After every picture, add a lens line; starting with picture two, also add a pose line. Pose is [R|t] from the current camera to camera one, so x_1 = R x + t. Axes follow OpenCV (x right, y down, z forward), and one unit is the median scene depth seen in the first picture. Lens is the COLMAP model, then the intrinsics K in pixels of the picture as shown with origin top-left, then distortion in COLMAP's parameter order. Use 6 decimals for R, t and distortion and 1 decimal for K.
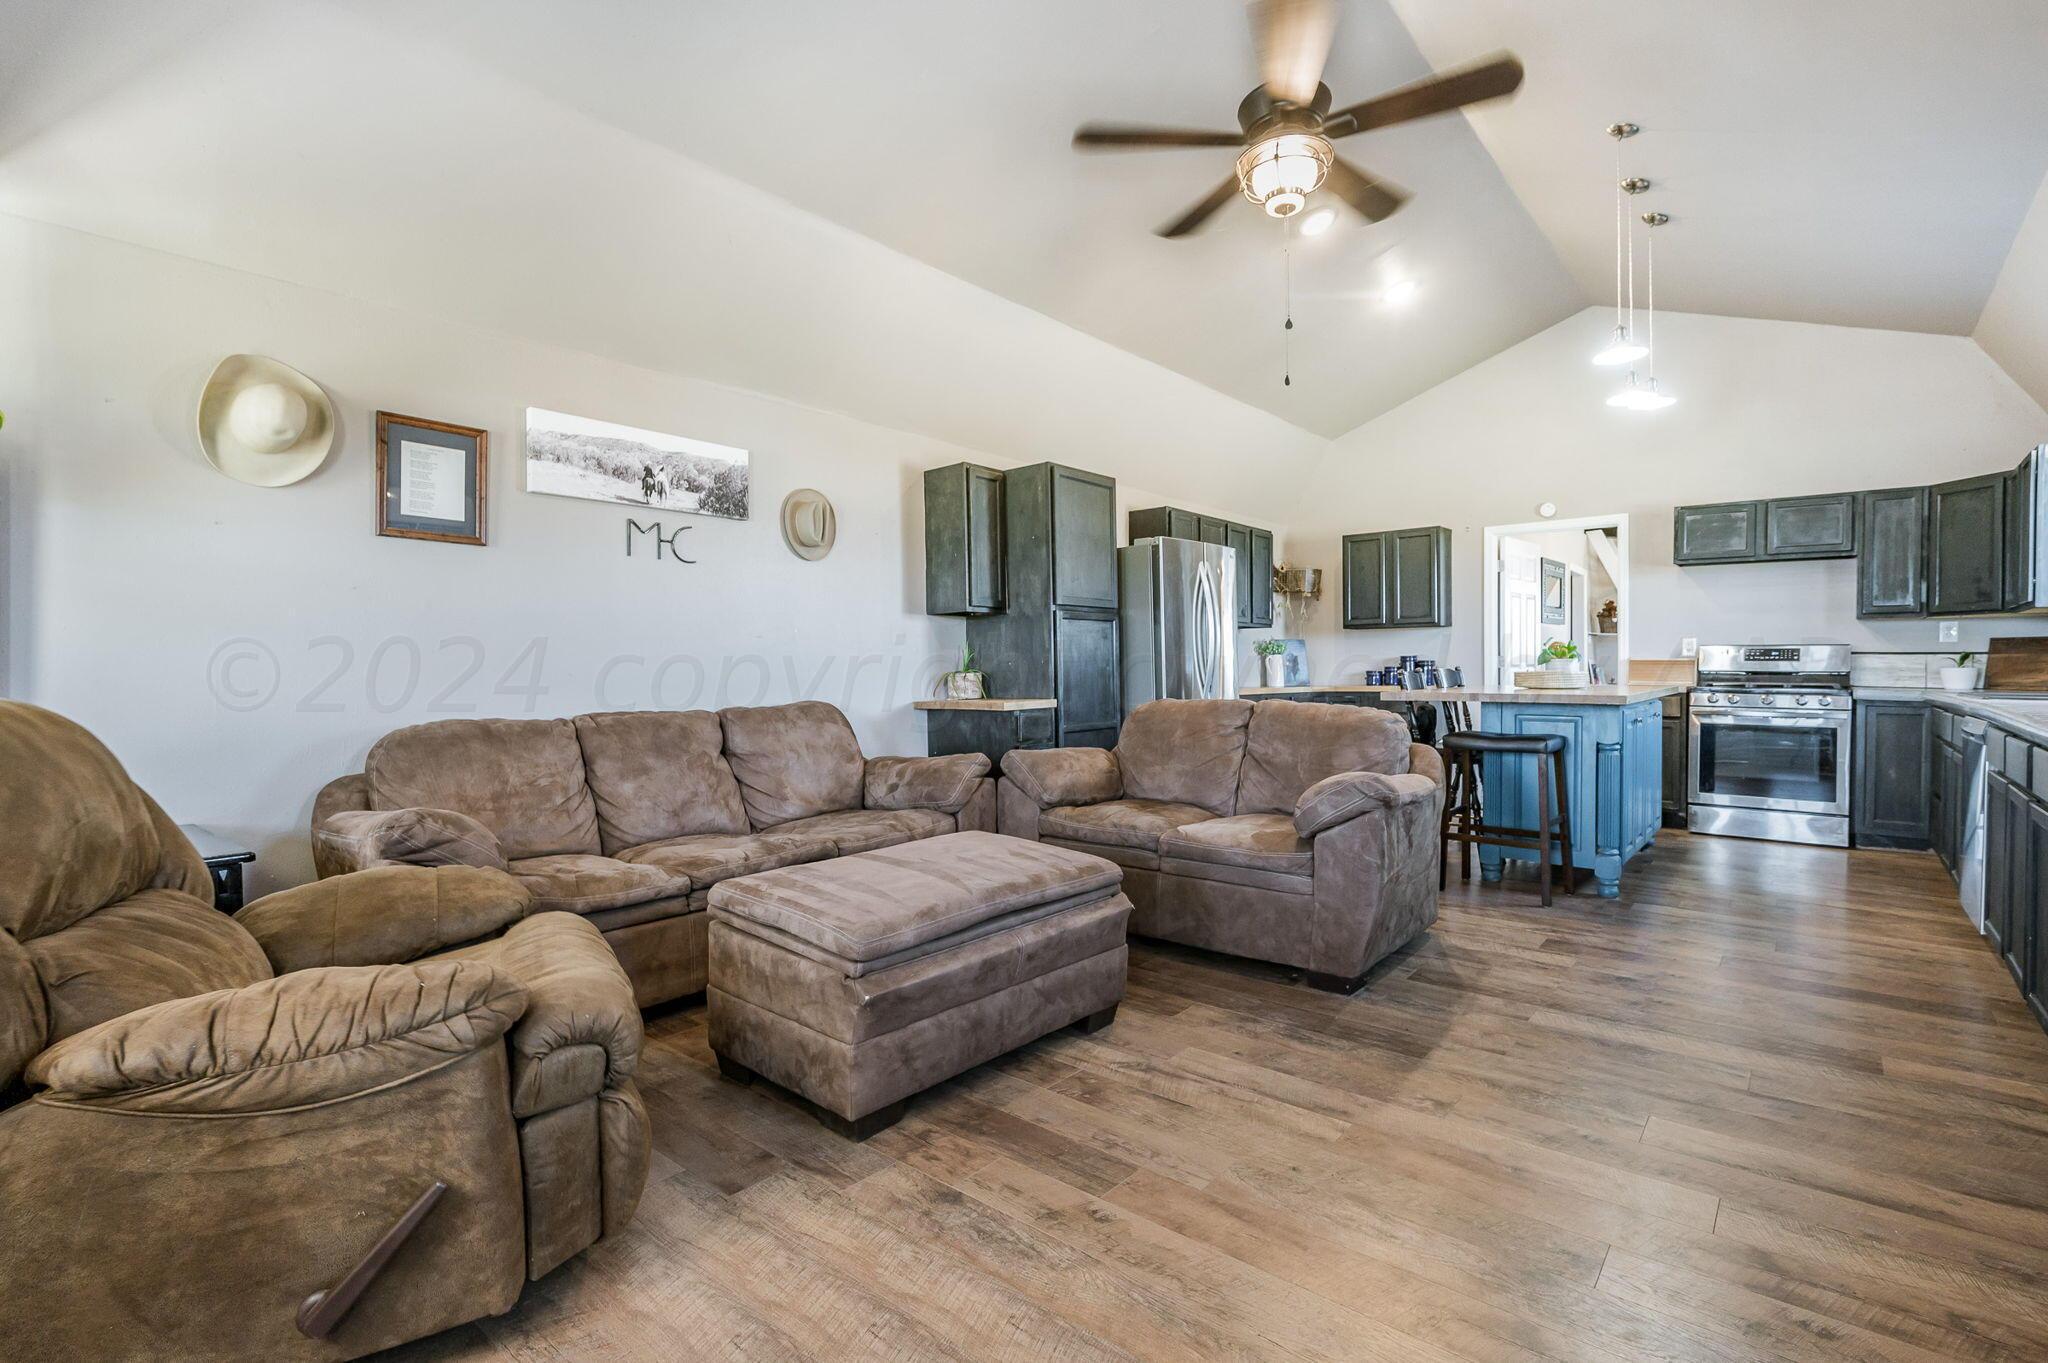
lens RADIAL K [[958.1, 0, 1024.0], [0, 958.1, 681.5], [0, 0, 1]] dist [-0.001686, -0.000207]
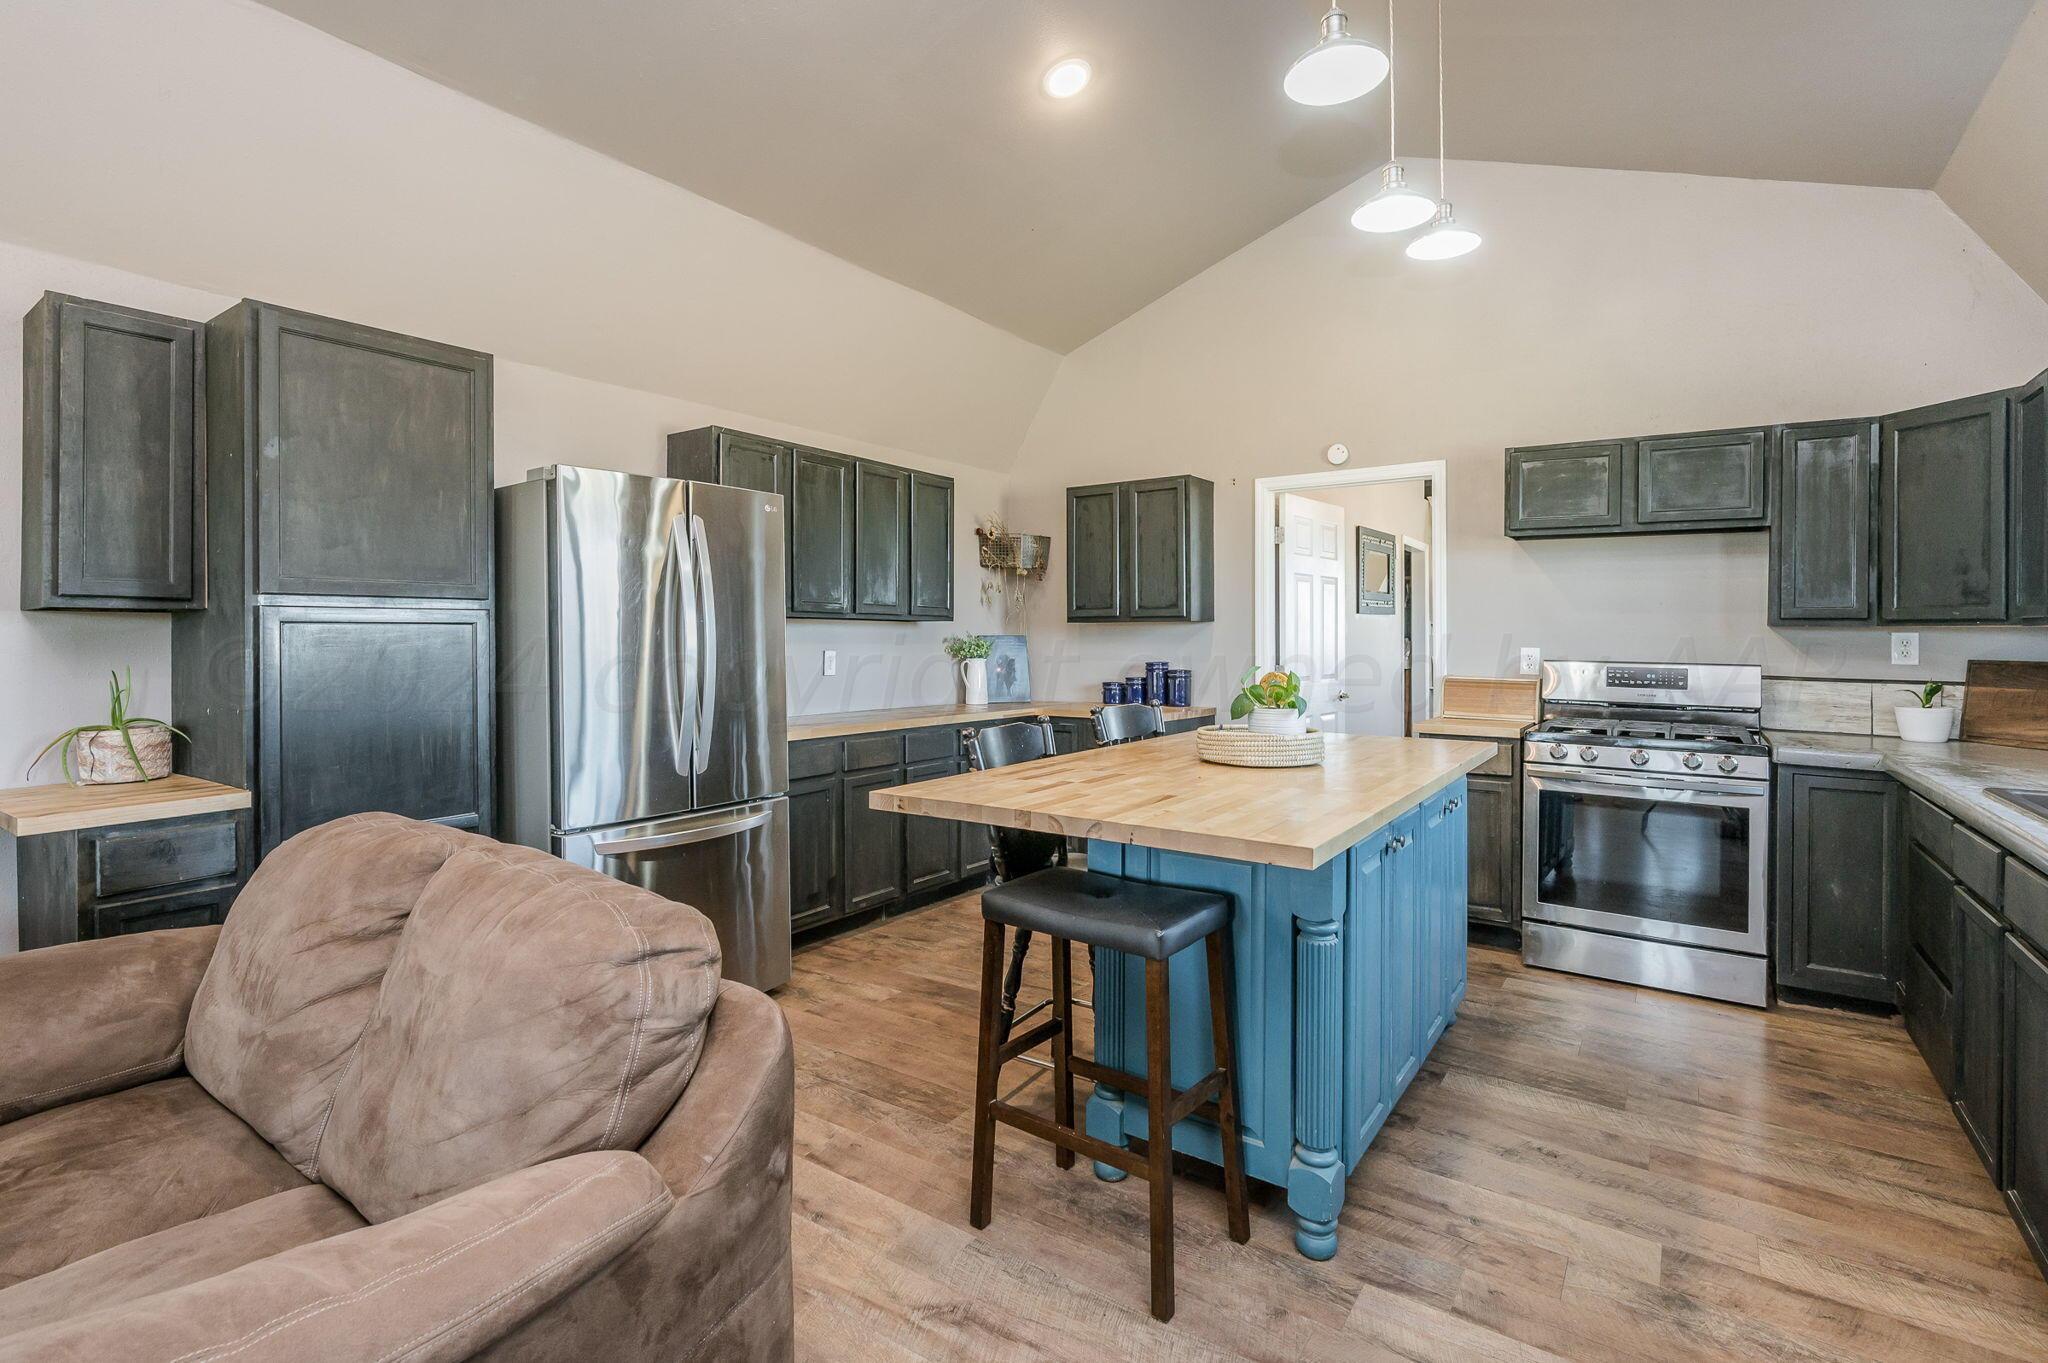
lens RADIAL K [[963.5, 0, 1028.9], [0, 963.5, 630.0], [0, 0, 1]] dist [-0.003254, -0.001112]
pose [[0.995480, 0.008934, 0.094545, 0.348534], [-0.007001, 0.999760, -0.020755, -0.050408], [-0.094708, 0.020000, 0.995304, 0.448458]]
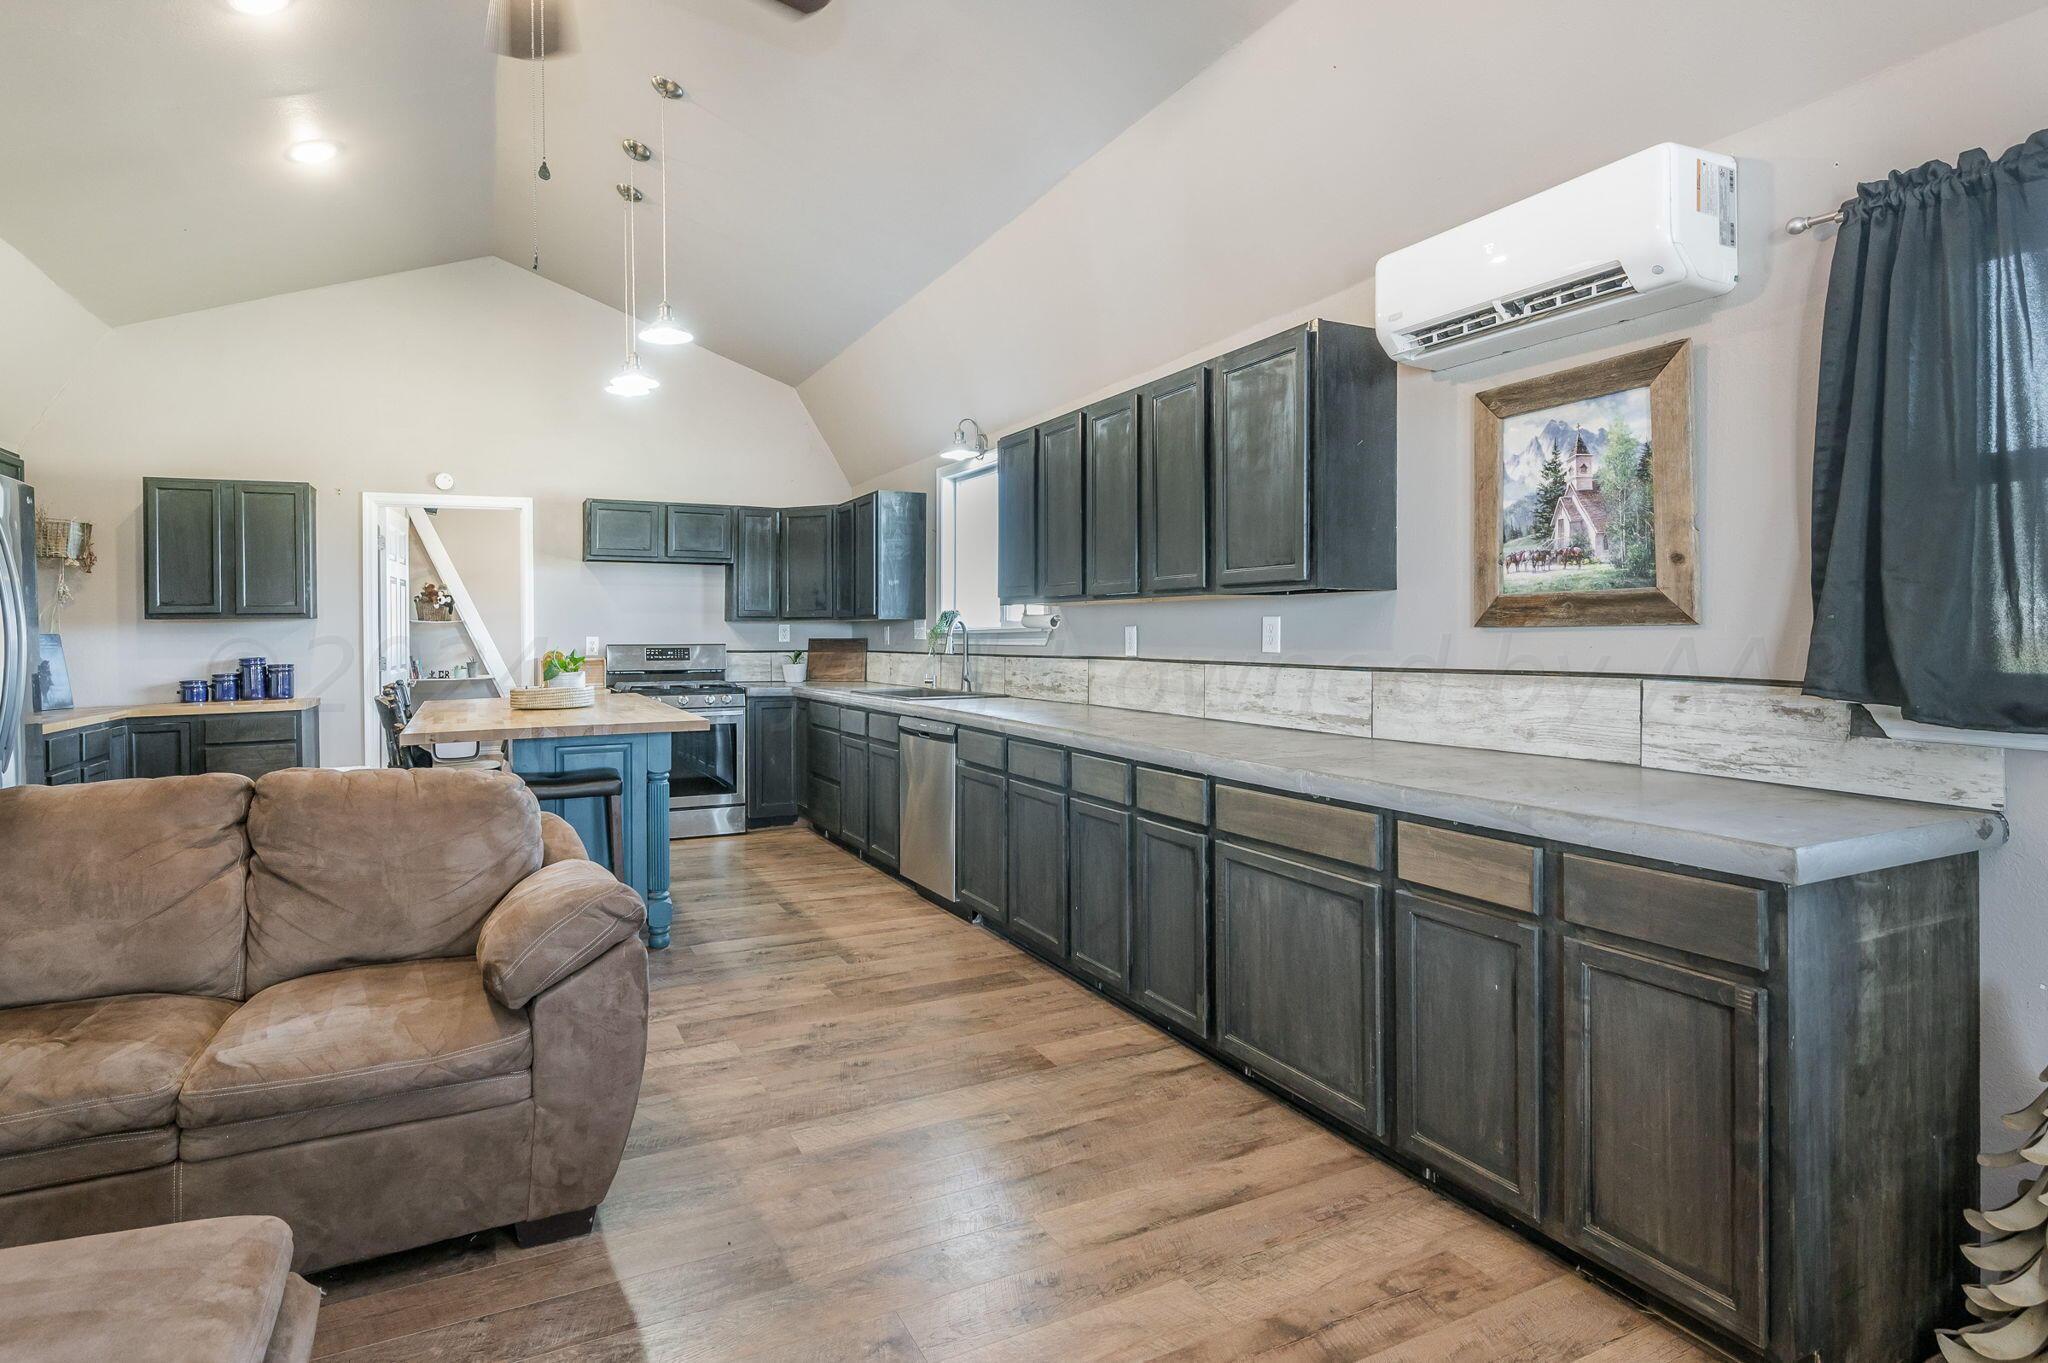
lens RADIAL K [[1048.2, 0, 968.3], [0, 1048.2, 634.1], [0, 0, 1]] dist [-0.002387, -0.000962]
pose [[0.421684, -0.002101, 0.906740, -0.115609], [0.021107, 0.999749, -0.007500, -0.039352], [-0.906497, 0.022301, 0.421623, 0.270260]]
